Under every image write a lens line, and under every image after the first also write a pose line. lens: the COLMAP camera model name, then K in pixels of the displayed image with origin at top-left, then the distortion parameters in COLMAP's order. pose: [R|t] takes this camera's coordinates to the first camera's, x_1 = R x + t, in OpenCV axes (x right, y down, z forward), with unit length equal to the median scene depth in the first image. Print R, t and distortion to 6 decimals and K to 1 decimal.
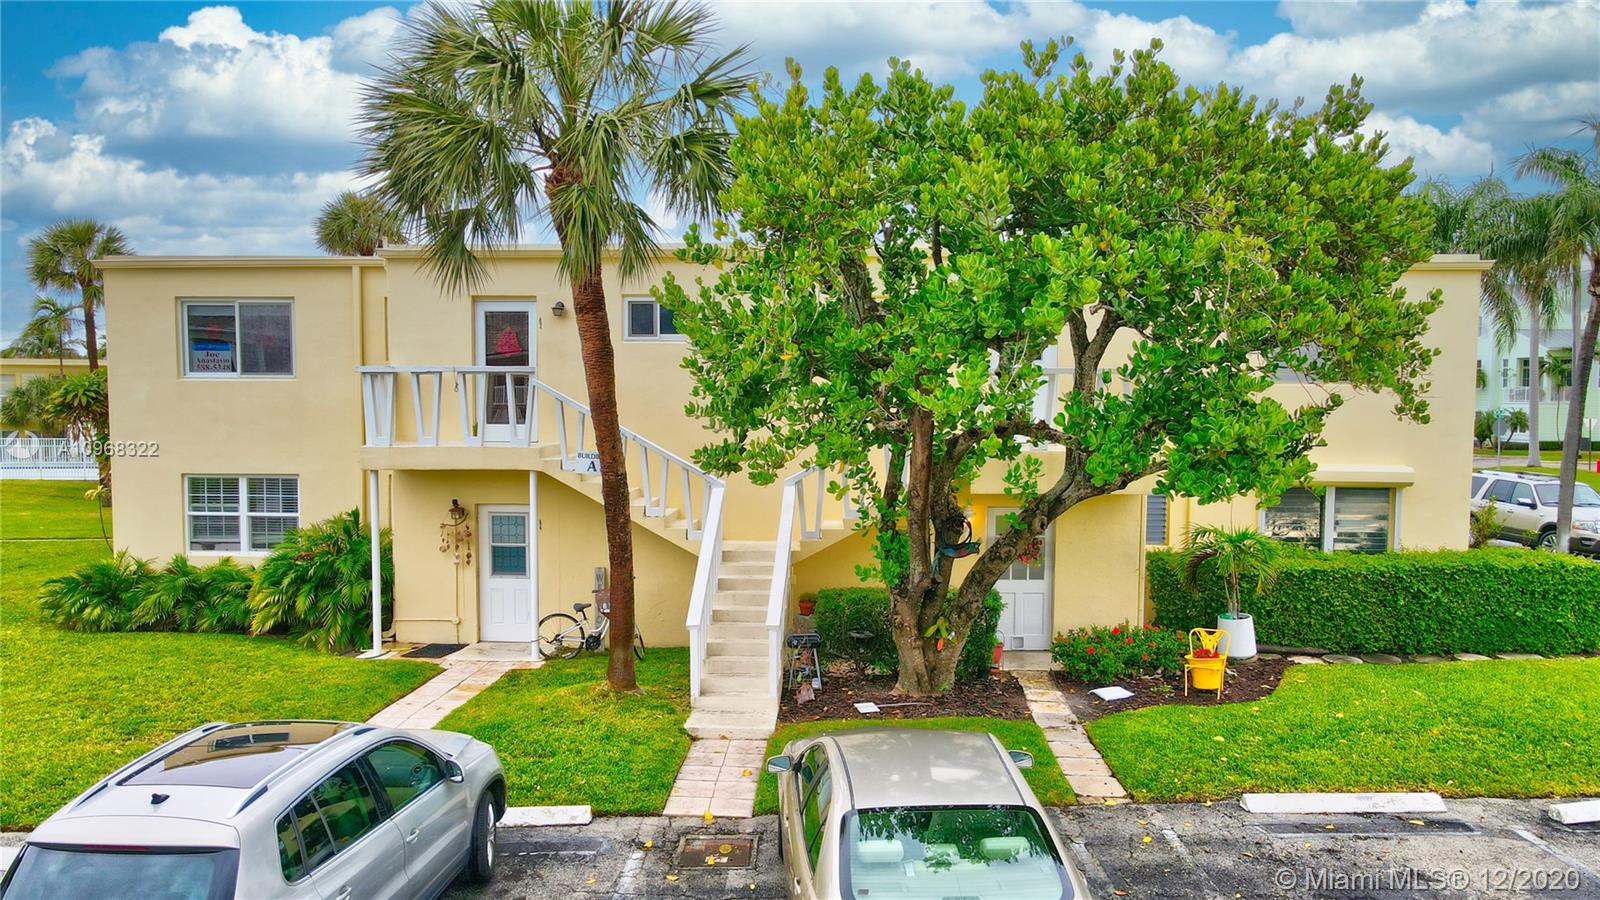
lens RADIAL K [[1189.7, 0, 796.9], [0, 1189.7, 469.1], [0, 0, 1]] dist [-0.001382, 0.009043]
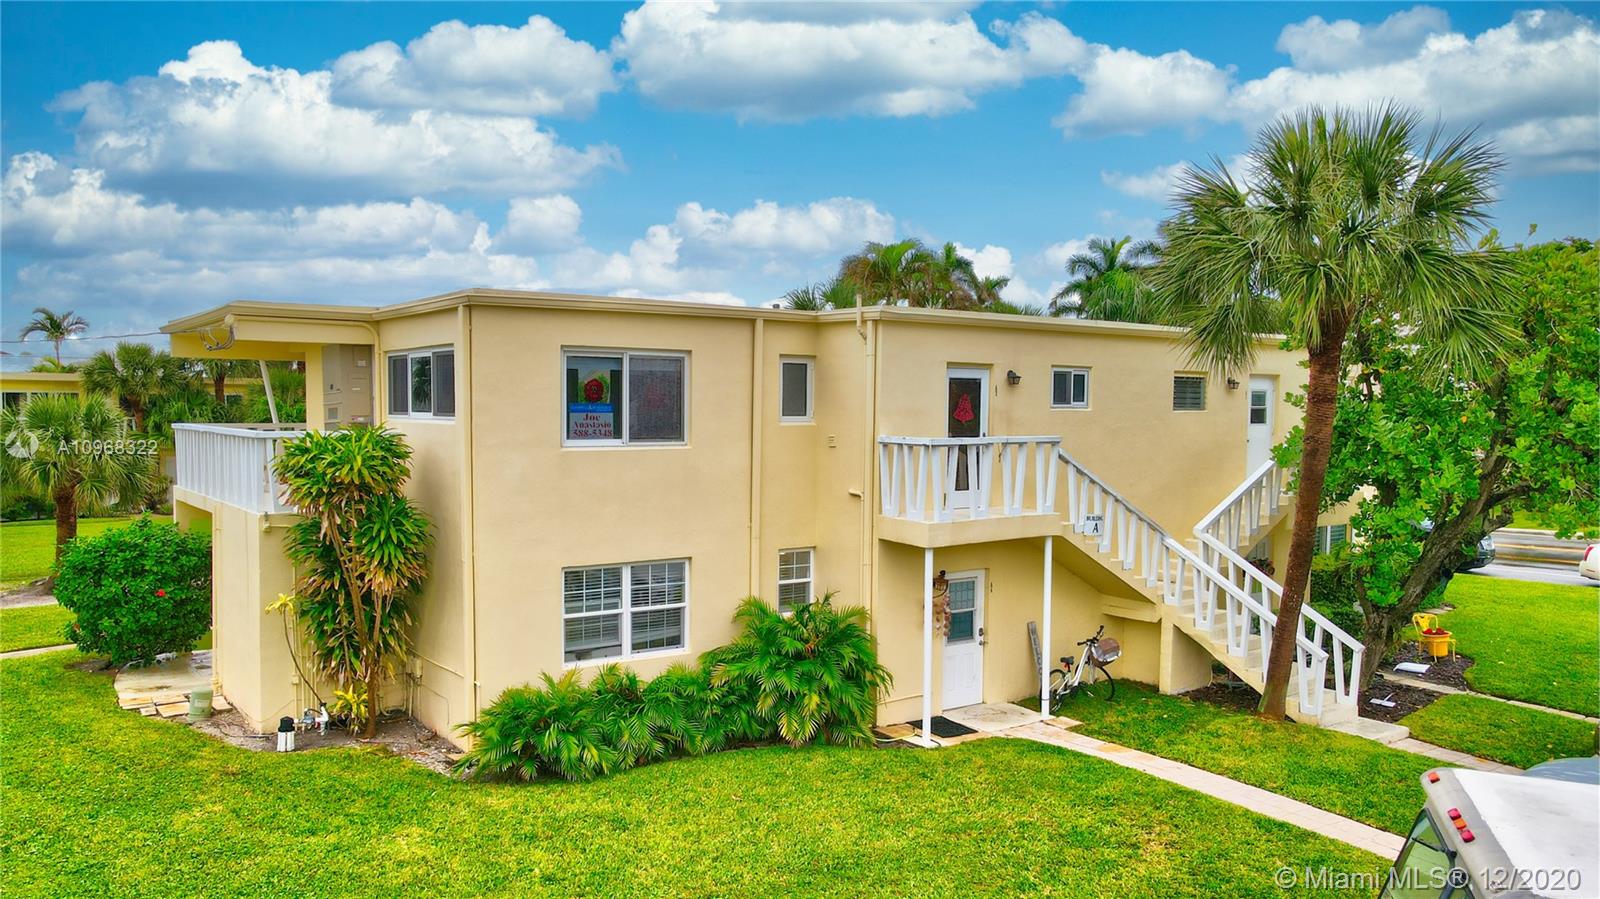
lens RADIAL K [[1189.7, 0, 796.9], [0, 1189.7, 468.6], [0, 0, 1]] dist [-0.001382, 0.009043]
pose [[0.769312, -0.033684, 0.637984, -0.901234], [0.034823, 0.999335, 0.010772, -0.065385], [-0.637923, 0.013930, 0.769974, 0.289801]]
